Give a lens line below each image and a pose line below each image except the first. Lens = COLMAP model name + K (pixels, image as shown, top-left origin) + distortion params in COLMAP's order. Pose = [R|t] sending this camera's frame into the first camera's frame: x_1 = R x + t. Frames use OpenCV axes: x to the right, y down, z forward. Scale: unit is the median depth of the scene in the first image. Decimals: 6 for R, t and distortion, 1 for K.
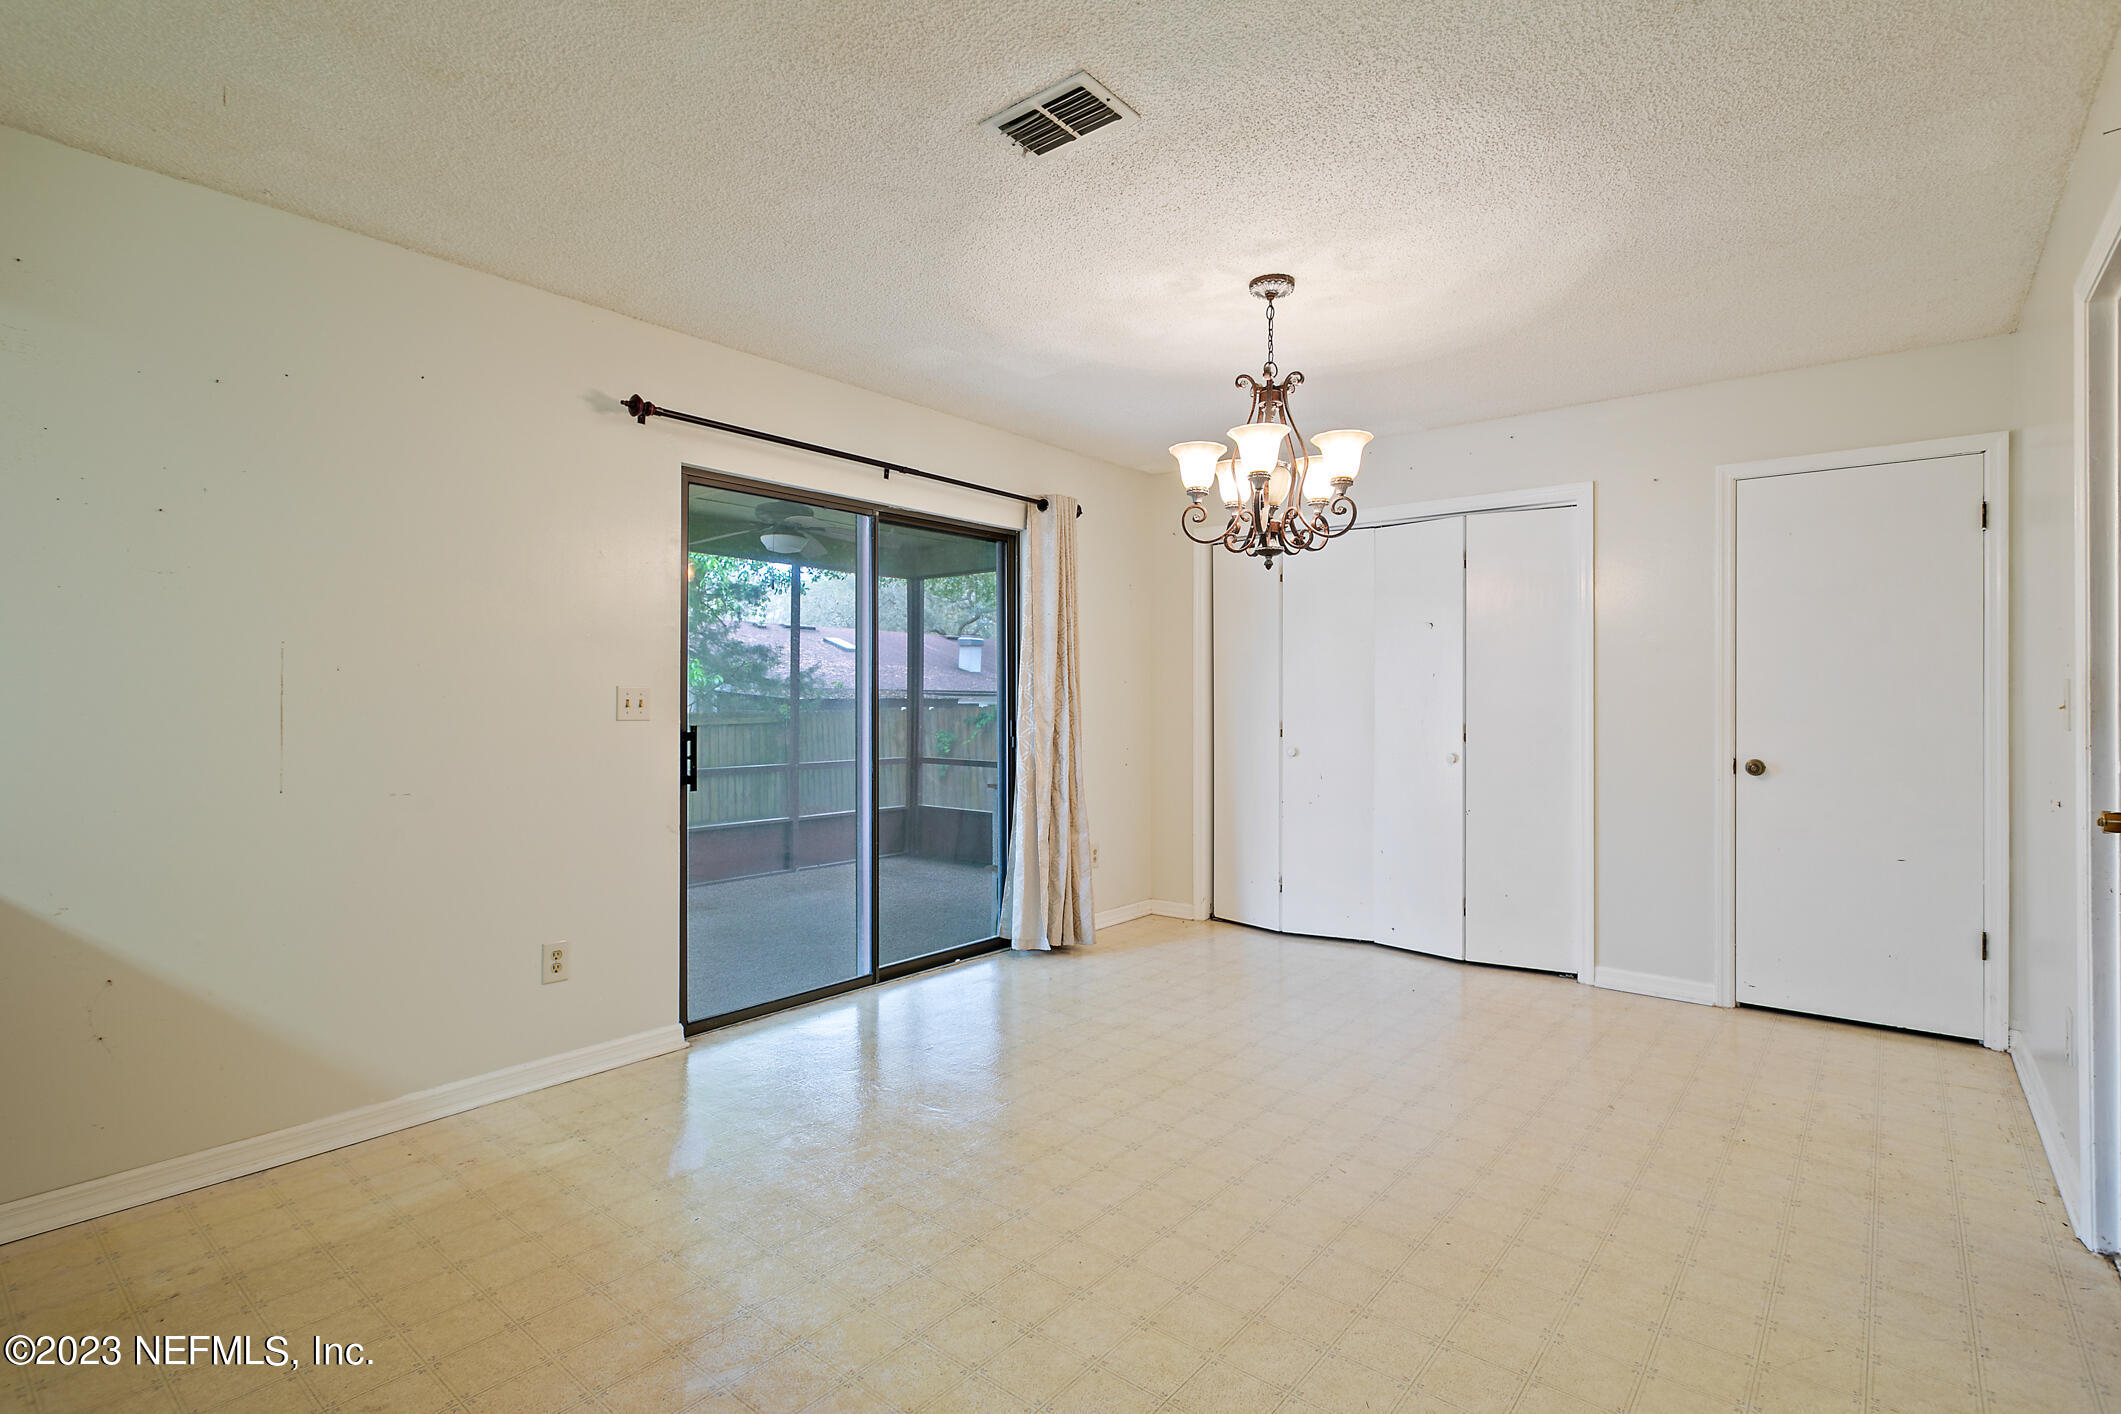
lens RADIAL K [[1021.0, 0, 1067.7], [0, 1021.0, 700.6], [0, 0, 1]] dist [-0.002508, 0.000532]
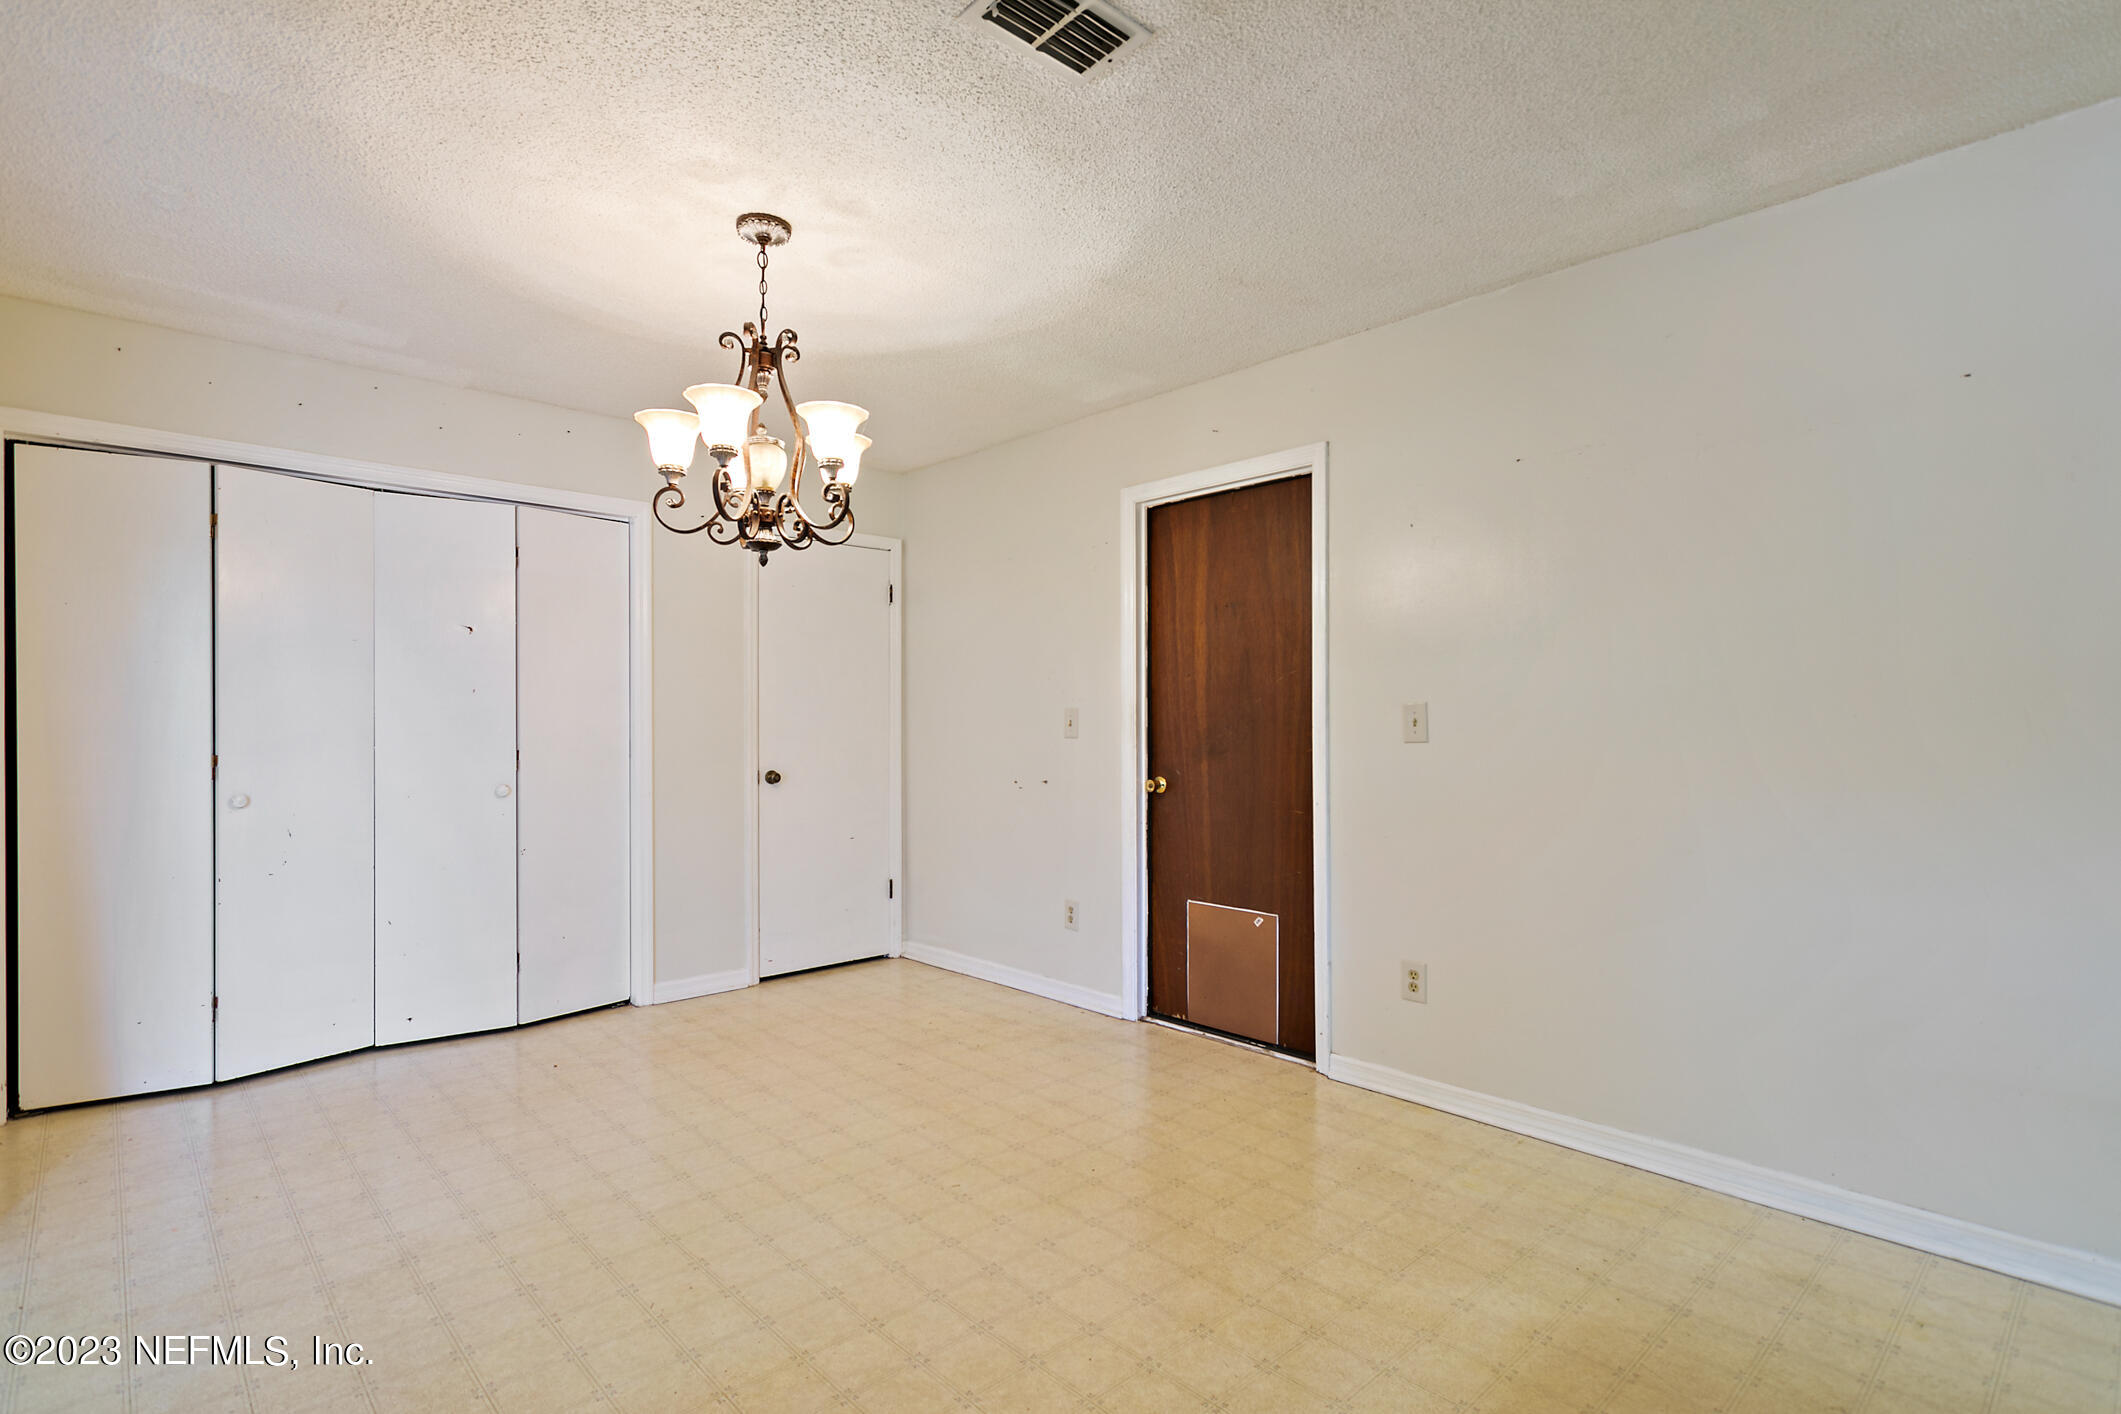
lens RADIAL K [[1021.0, 0, 1086.1], [0, 1021.0, 739.1], [0, 0, 1]] dist [-0.002508, 0.000532]
pose [[0.124335, -0.020018, 0.992038, -0.602475], [0.004277, 0.999798, 0.019638, -0.001428], [-0.992231, 0.001801, 0.124395, 0.632124]]
